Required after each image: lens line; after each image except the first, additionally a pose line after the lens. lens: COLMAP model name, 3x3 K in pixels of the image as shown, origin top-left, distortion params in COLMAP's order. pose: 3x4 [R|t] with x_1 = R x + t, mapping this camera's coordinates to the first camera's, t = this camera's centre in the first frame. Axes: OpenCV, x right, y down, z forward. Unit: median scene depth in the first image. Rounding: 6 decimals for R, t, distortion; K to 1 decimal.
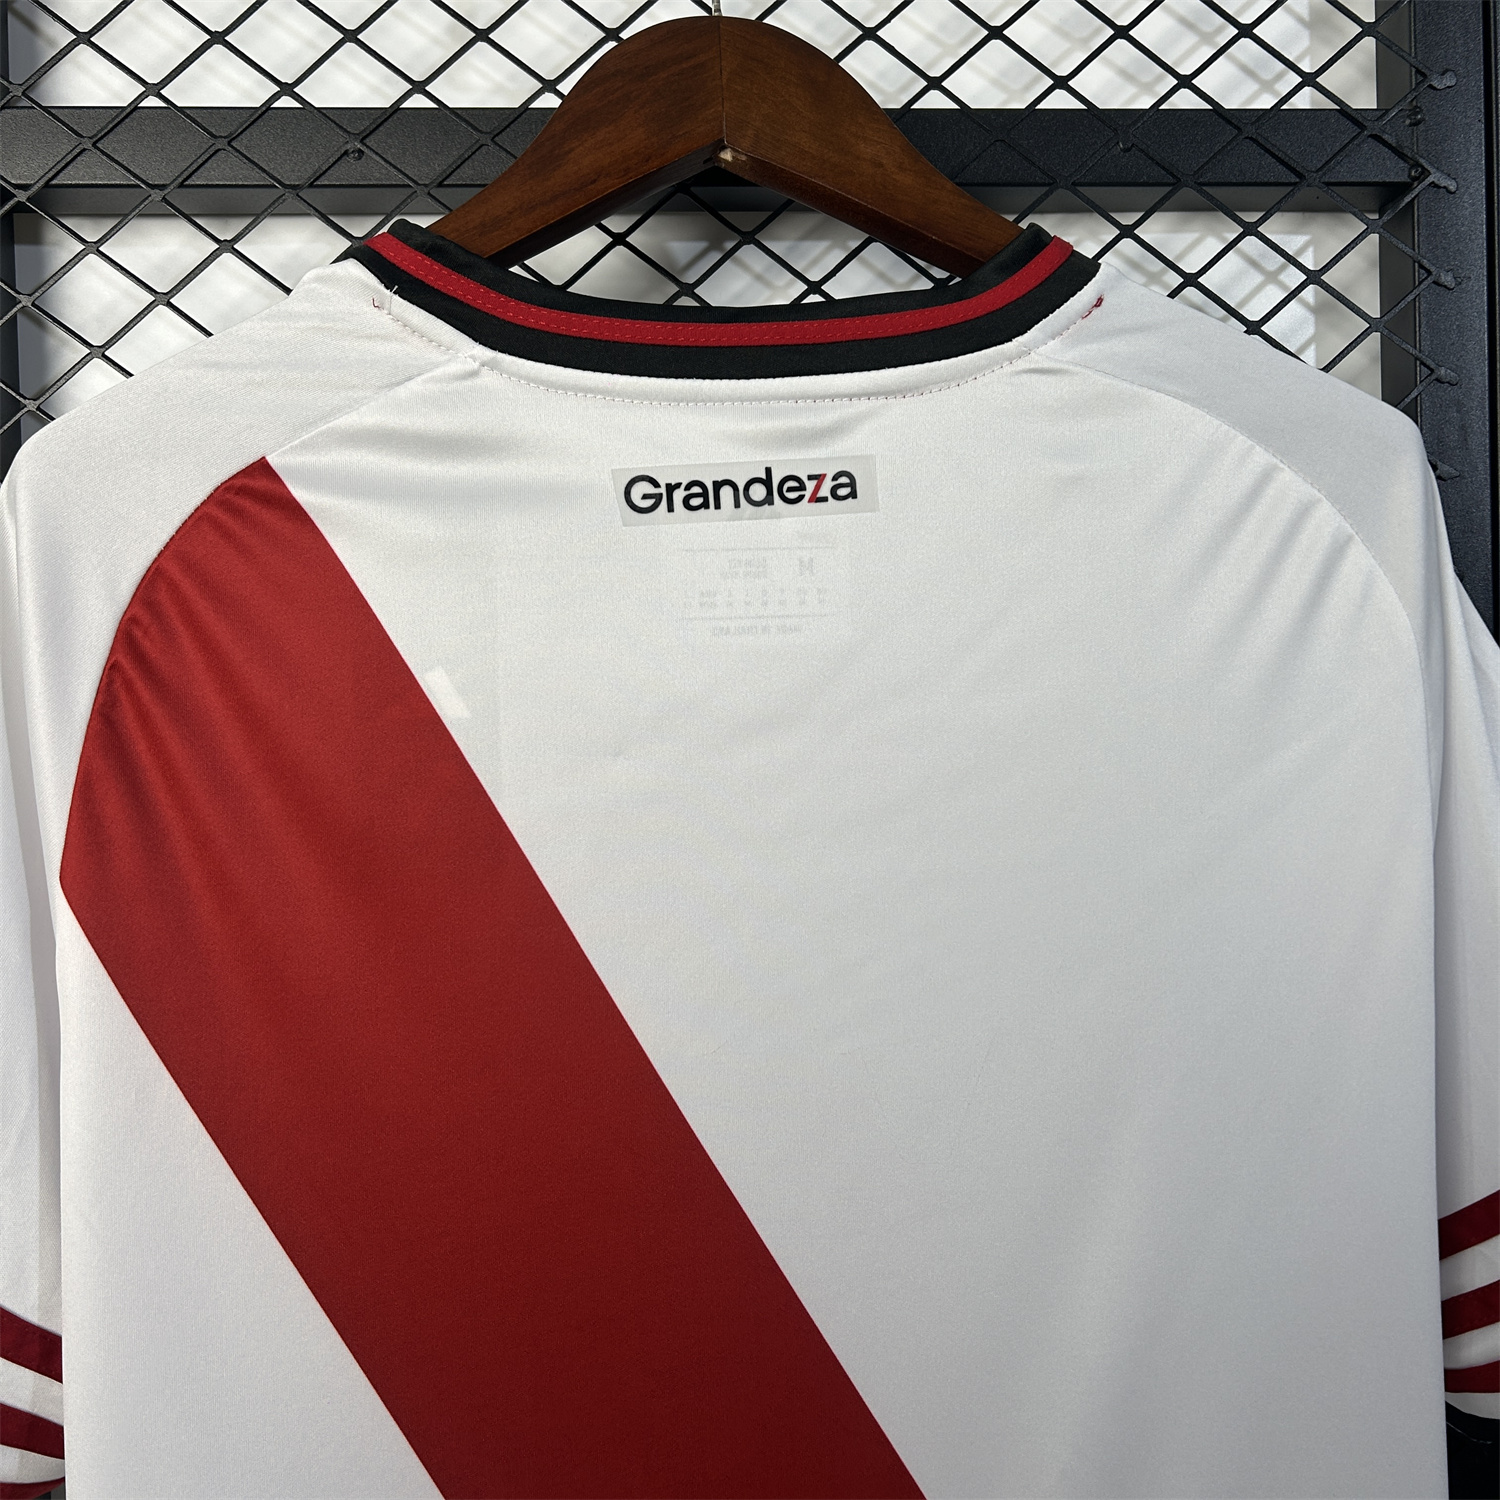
lens RADIAL K [[1428.7, 0, 744.7], [0, 1428.7, 743.6], [0, 0, 1]] dist [0.001759, 0.000000]
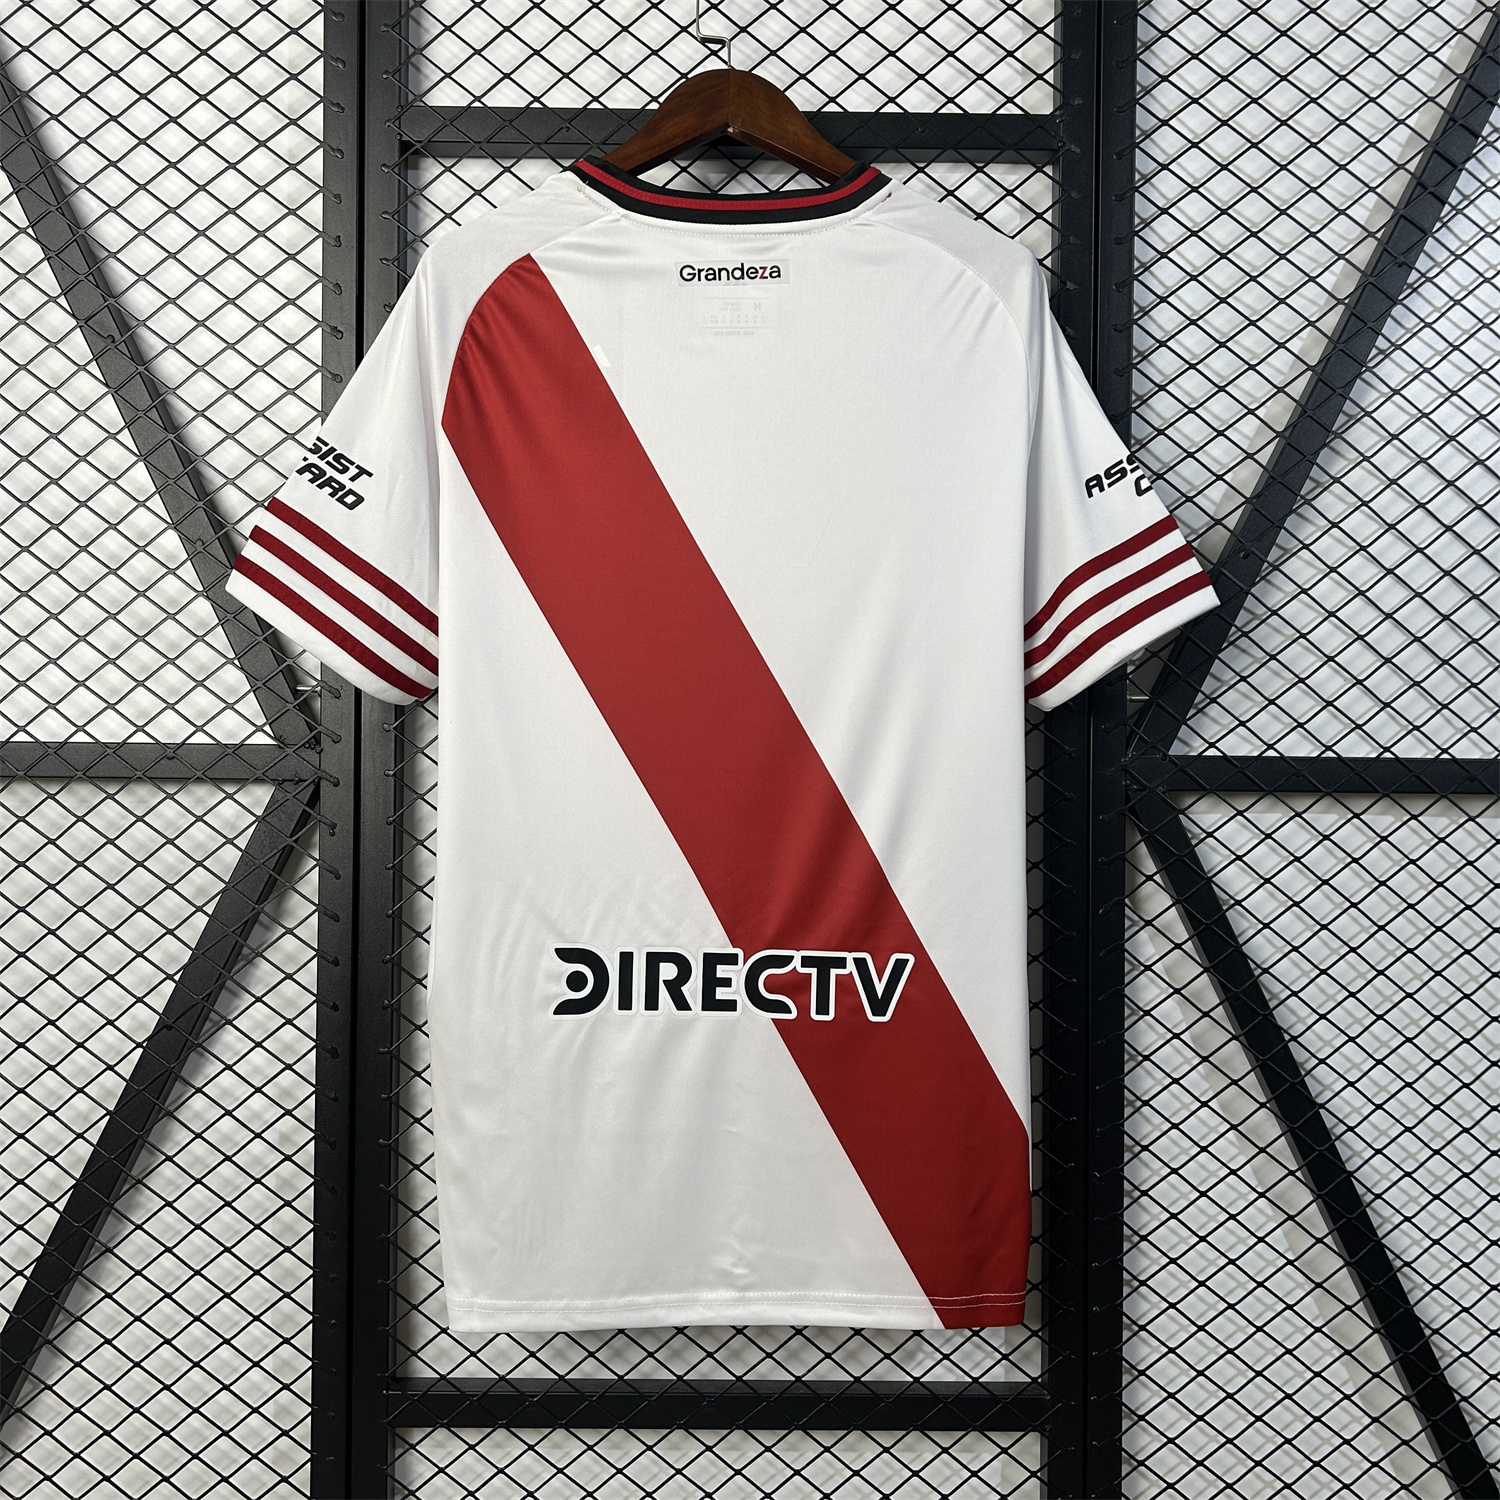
lens RADIAL K [[1450.8, 0, 754.2], [0, 1450.8, 753.0], [0, 0, 1]] dist [0.001290, 0.000000]
pose [[0.998087, 0.033717, -0.051818, 0.168151], [-0.034321, 0.999352, -0.010821, 0.570499], [0.051420, 0.012578, 0.998598, -1.222620]]
